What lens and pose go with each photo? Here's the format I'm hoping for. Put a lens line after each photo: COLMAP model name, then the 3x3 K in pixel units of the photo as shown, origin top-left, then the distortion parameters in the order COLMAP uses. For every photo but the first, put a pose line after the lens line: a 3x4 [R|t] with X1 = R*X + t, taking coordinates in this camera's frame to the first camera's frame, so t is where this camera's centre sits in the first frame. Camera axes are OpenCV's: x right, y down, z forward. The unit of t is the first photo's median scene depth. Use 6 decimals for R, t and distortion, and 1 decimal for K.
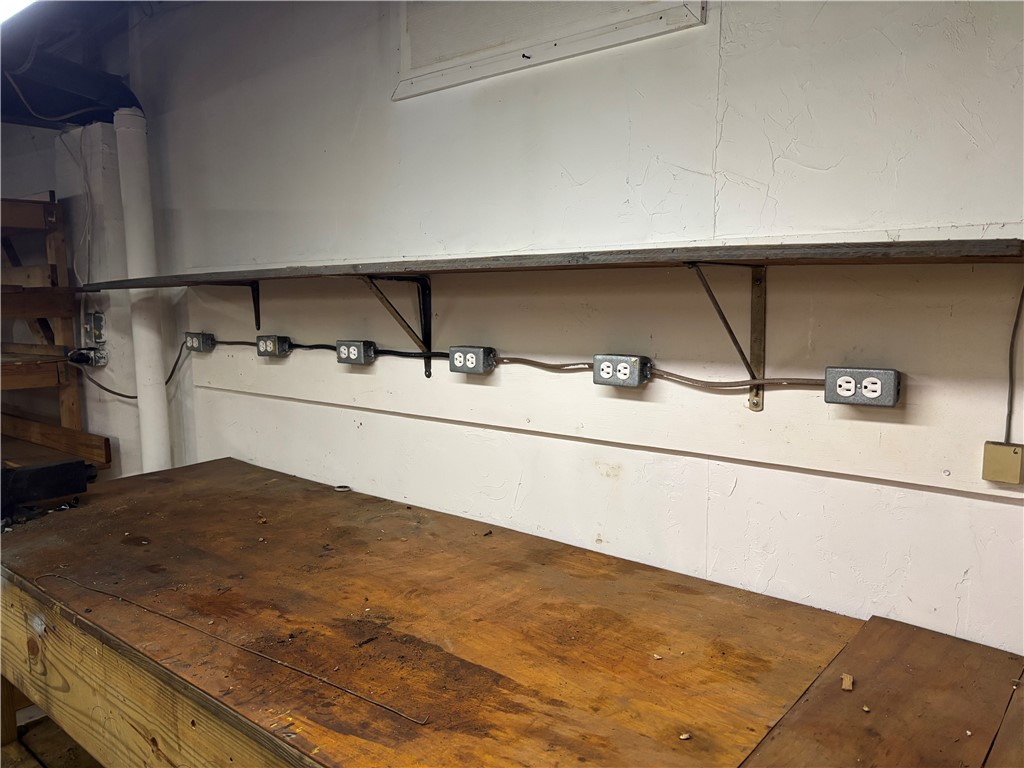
lens RADIAL K [[767.8, 0, 512.6], [0, 767.8, 383.3], [0, 0, 1]] dist [0.059481, -0.049024]
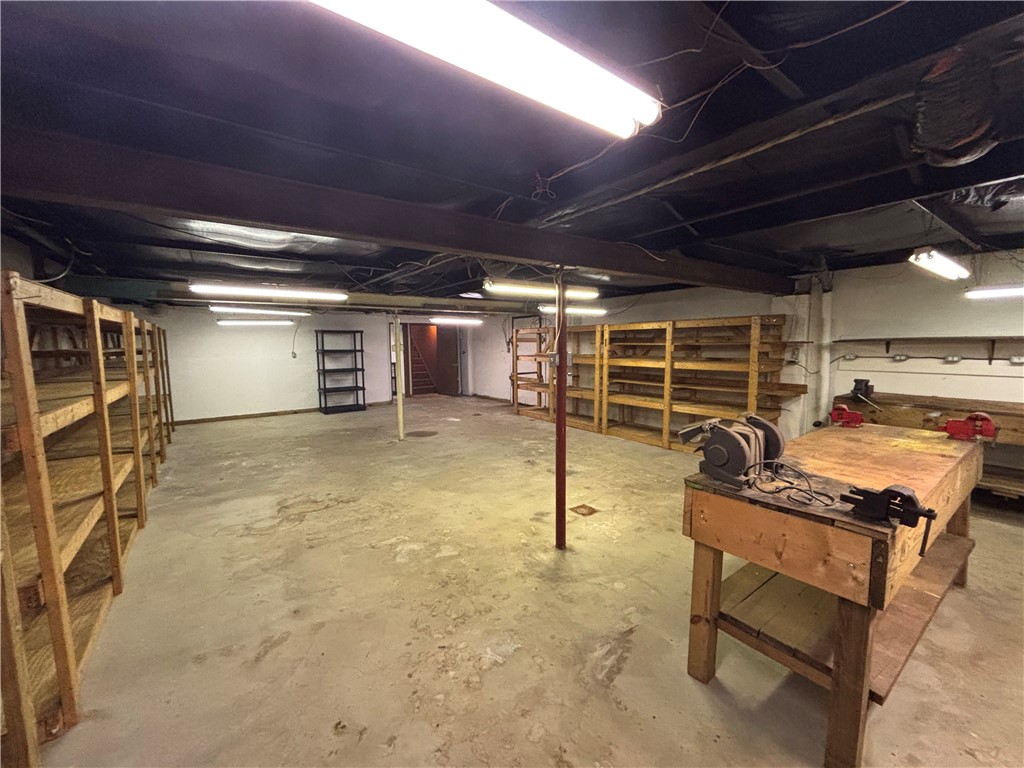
lens RADIAL K [[415.2, 0, 516.1], [0, 415.2, 383.5], [0, 0, 1]] dist [0.002942, -0.000809]
pose [[0.970857, 0.018332, -0.238959, -1.333932], [-0.022385, 0.999648, -0.014257, 0.117975], [0.238614, 0.019190, 0.970925, -1.109198]]
